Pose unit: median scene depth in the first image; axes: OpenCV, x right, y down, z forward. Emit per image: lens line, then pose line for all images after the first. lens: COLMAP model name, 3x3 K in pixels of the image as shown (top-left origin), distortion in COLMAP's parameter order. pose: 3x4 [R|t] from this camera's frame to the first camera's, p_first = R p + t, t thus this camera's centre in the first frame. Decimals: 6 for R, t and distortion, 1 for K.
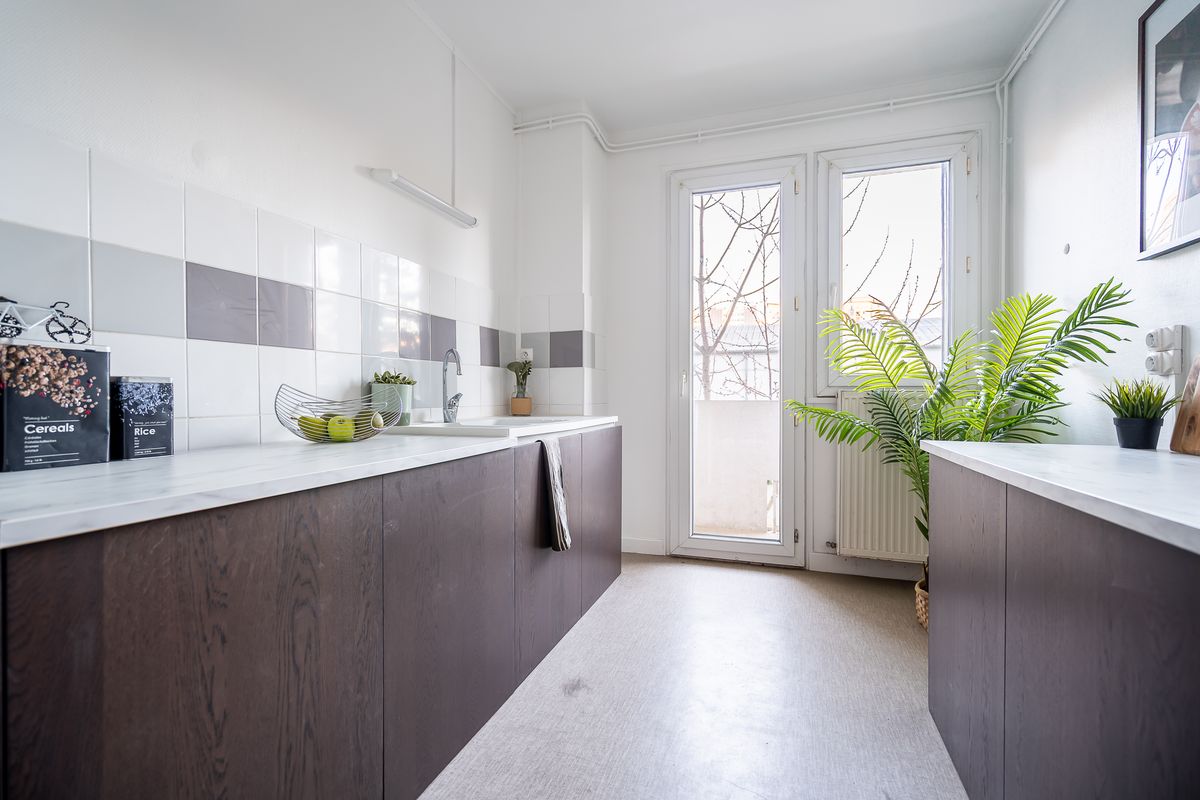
lens RADIAL K [[545.6, 0, 598.1], [0, 545.6, 399.3], [0, 0, 1]] dist [-0.005430, 0.001930]
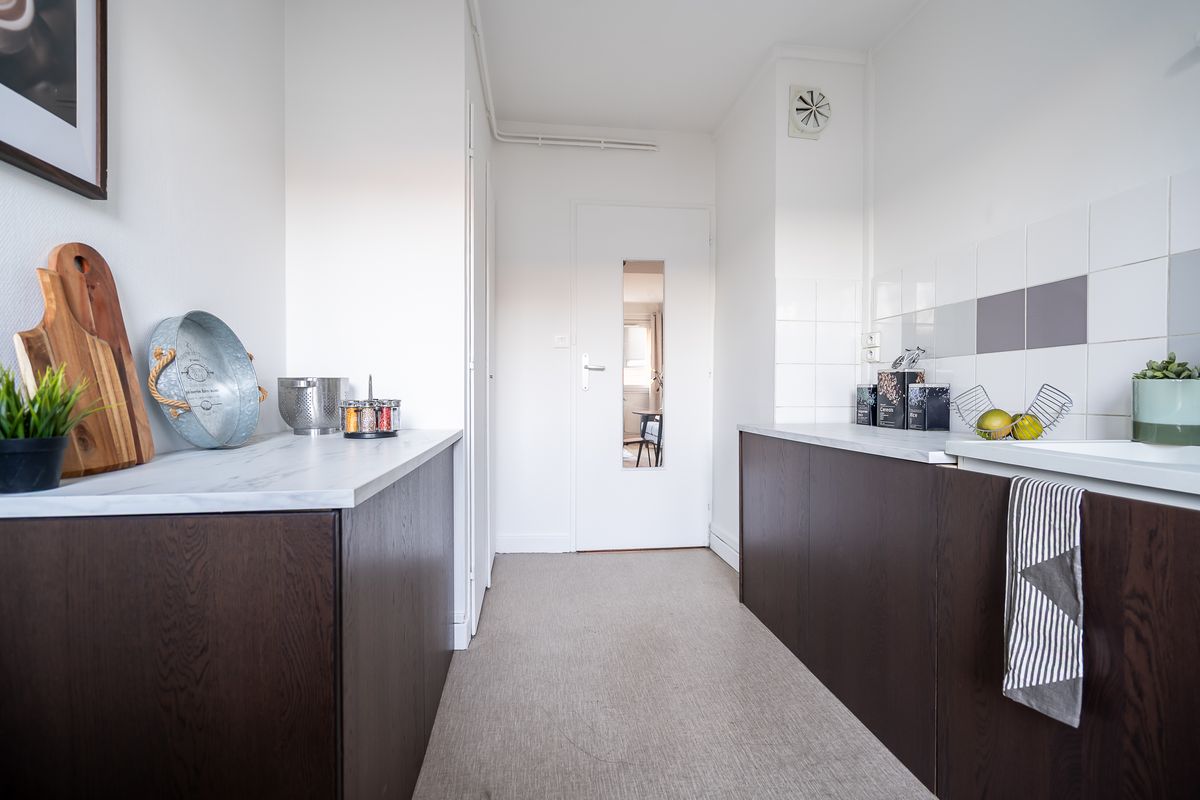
lens RADIAL K [[545.6, 0, 600.0], [0, 545.6, 406.1], [0, 0, 1]] dist [-0.005430, 0.001930]
pose [[-0.901092, 0.007068, -0.433570, 0.848525], [-0.006850, 0.999510, 0.030532, -0.016365], [0.433574, 0.030482, -0.900602, 2.153077]]
